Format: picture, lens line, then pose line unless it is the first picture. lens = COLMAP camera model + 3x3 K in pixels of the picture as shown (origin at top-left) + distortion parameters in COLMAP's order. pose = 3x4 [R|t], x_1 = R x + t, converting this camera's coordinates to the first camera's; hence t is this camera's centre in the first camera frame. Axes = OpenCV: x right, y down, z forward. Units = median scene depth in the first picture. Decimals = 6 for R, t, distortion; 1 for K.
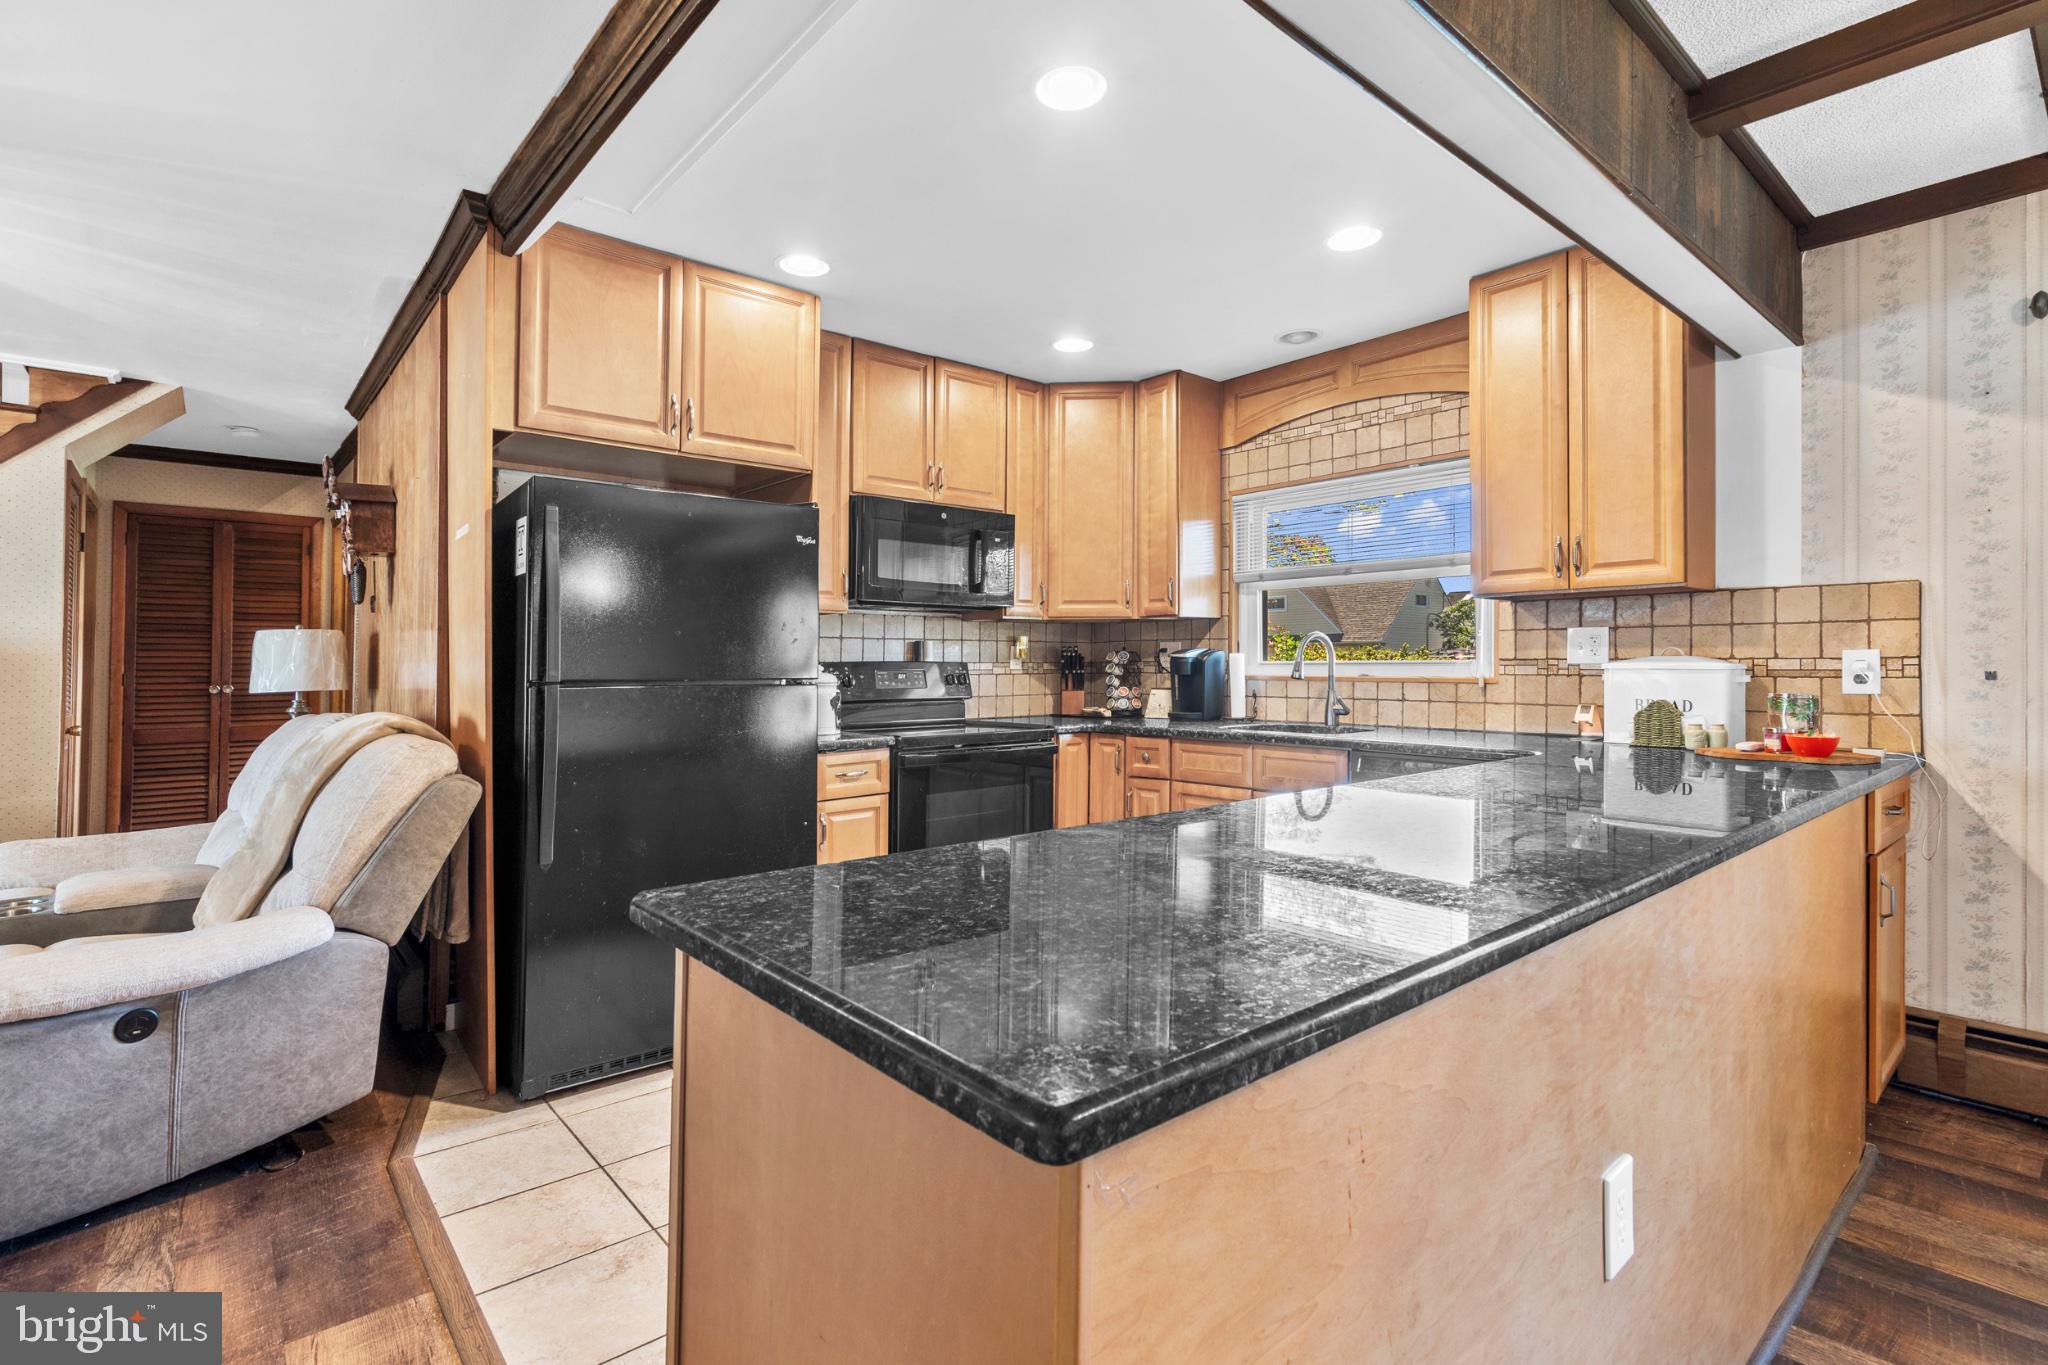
lens RADIAL K [[991.2, 0, 1055.1], [0, 991.2, 633.8], [0, 0, 1]] dist [0.008668, 0.000280]
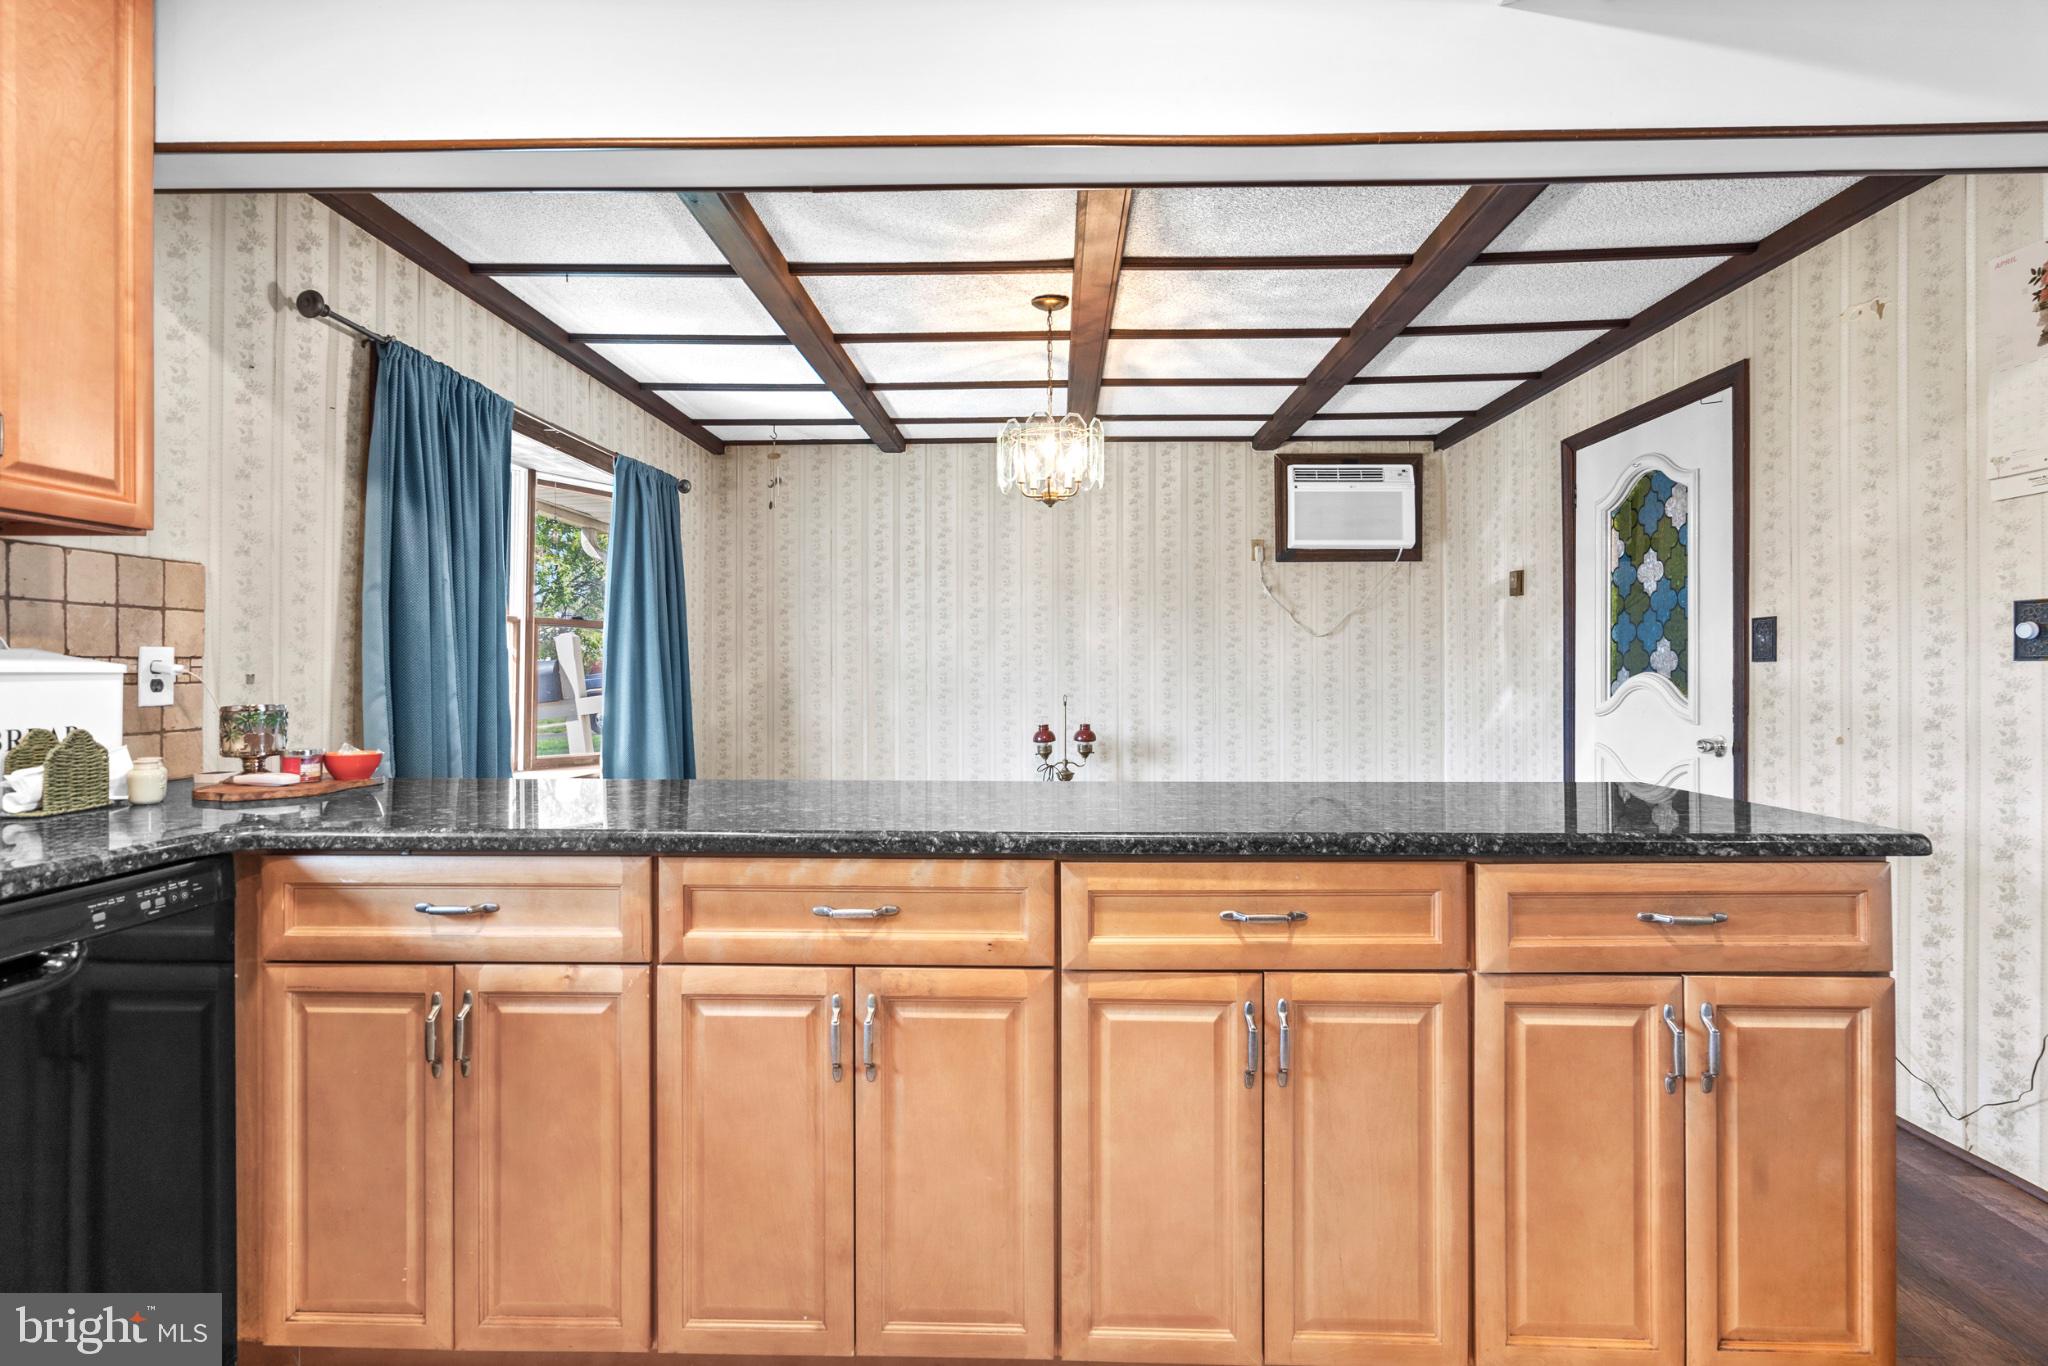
lens RADIAL K [[963.0, 0, 997.6], [0, 963.0, 668.0], [0, 0, 1]] dist [-0.001368, 0.000297]
pose [[-0.719724, 0.004690, 0.694244, -0.112097], [-0.018902, 0.999474, -0.026348, 0.028721], [-0.694003, -0.032086, -0.719257, 0.793029]]
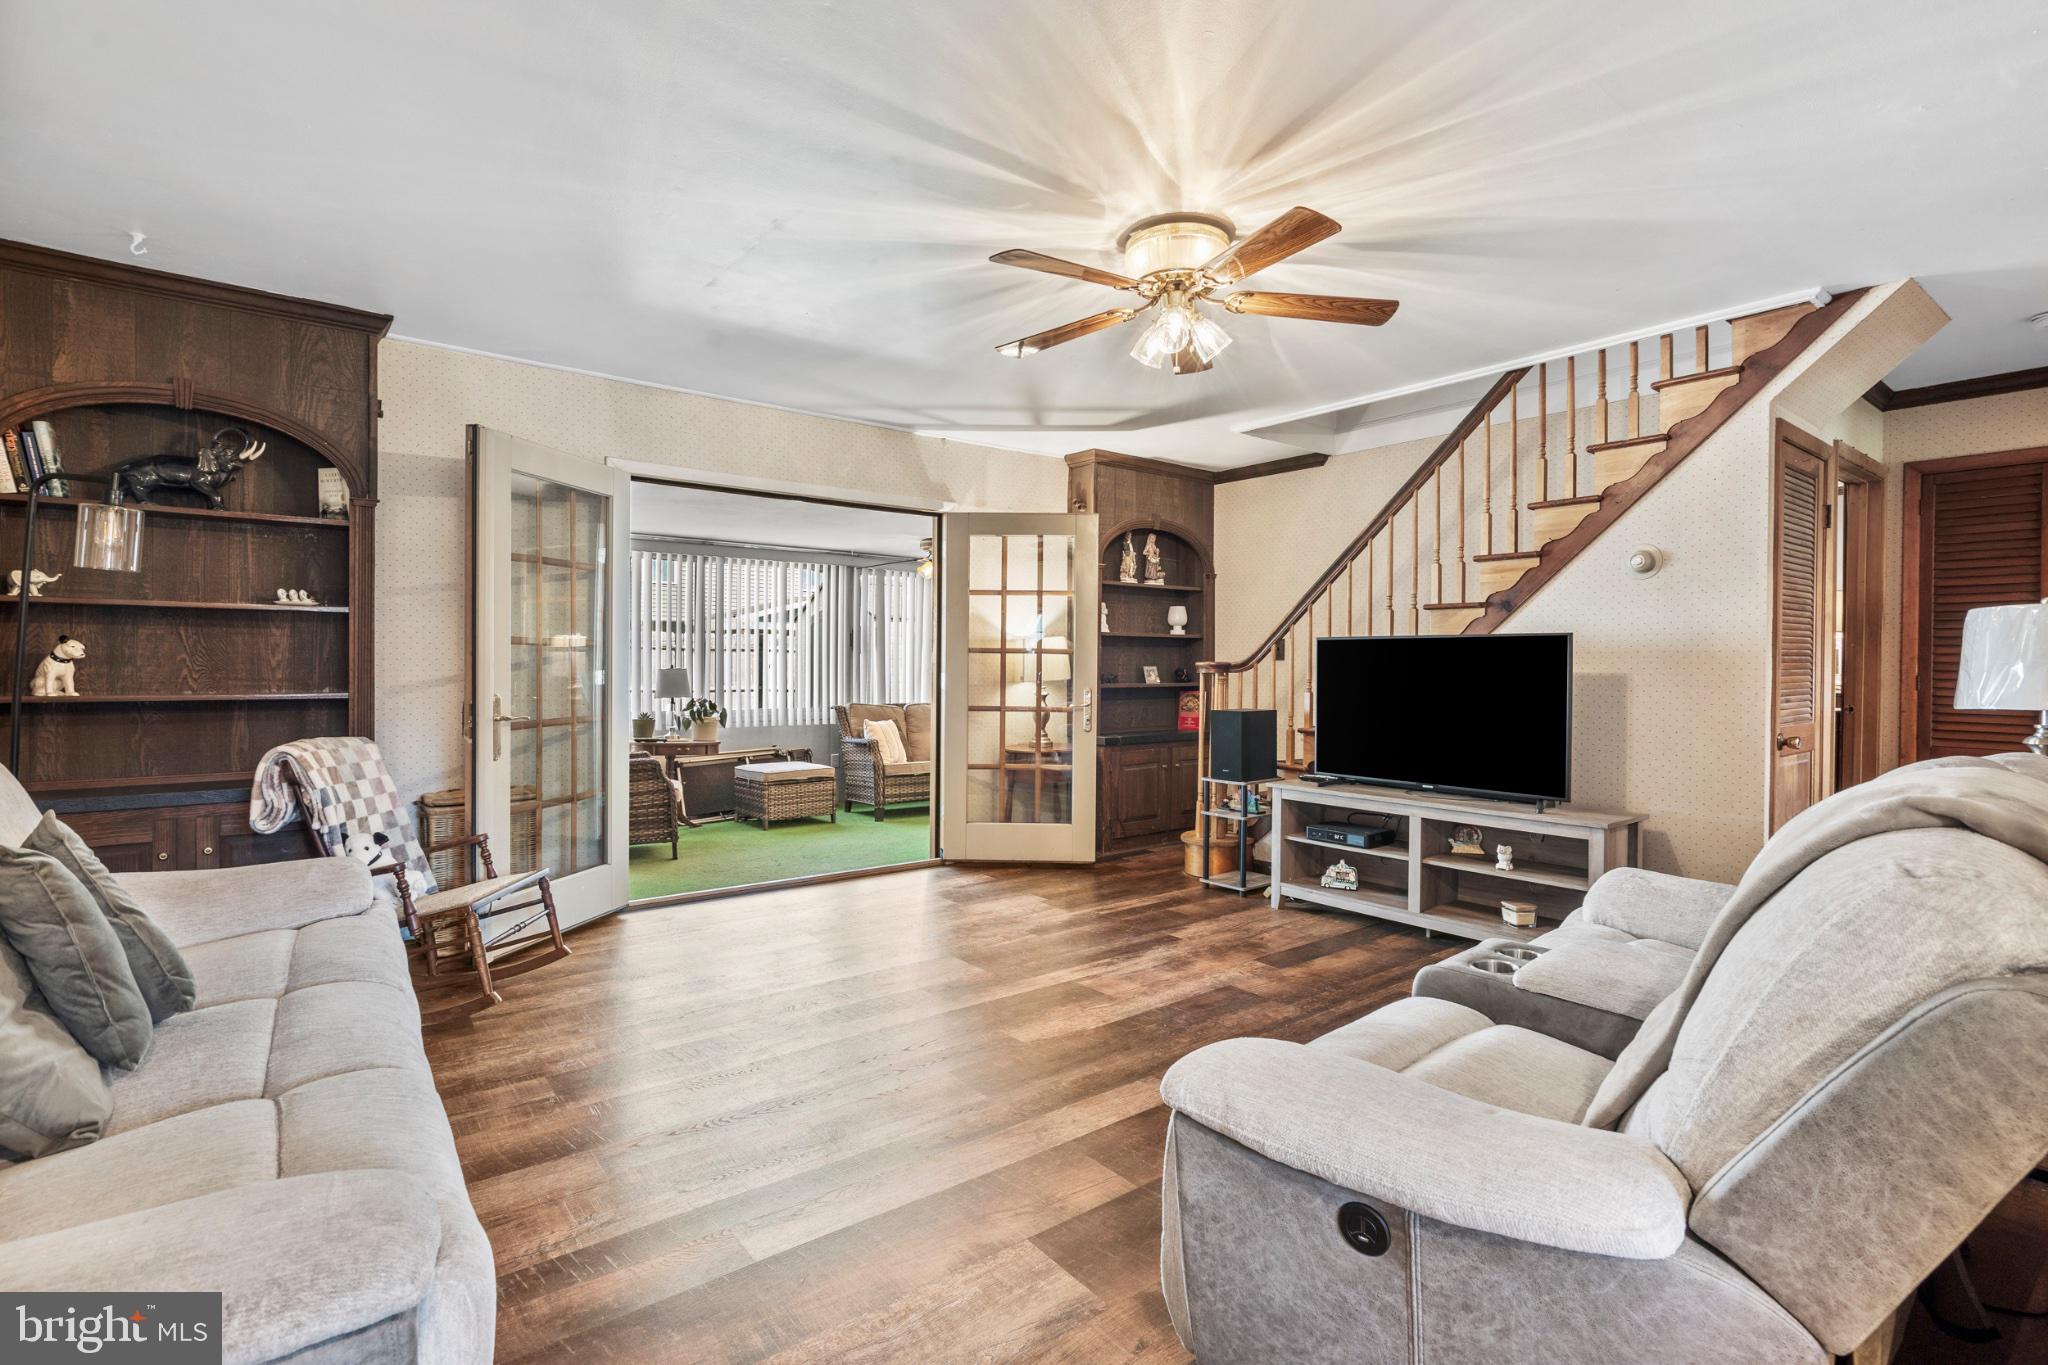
lens RADIAL K [[939.4, 0, 1031.4], [0, 939.4, 664.2], [0, 0, 1]] dist [0.003156, 0.000823]
pose [[-0.068913, 0.004590, -0.997612, -0.159455], [0.024086, 0.999706, 0.002936, 0.014326], [0.997332, -0.023826, -0.069003, 0.430105]]
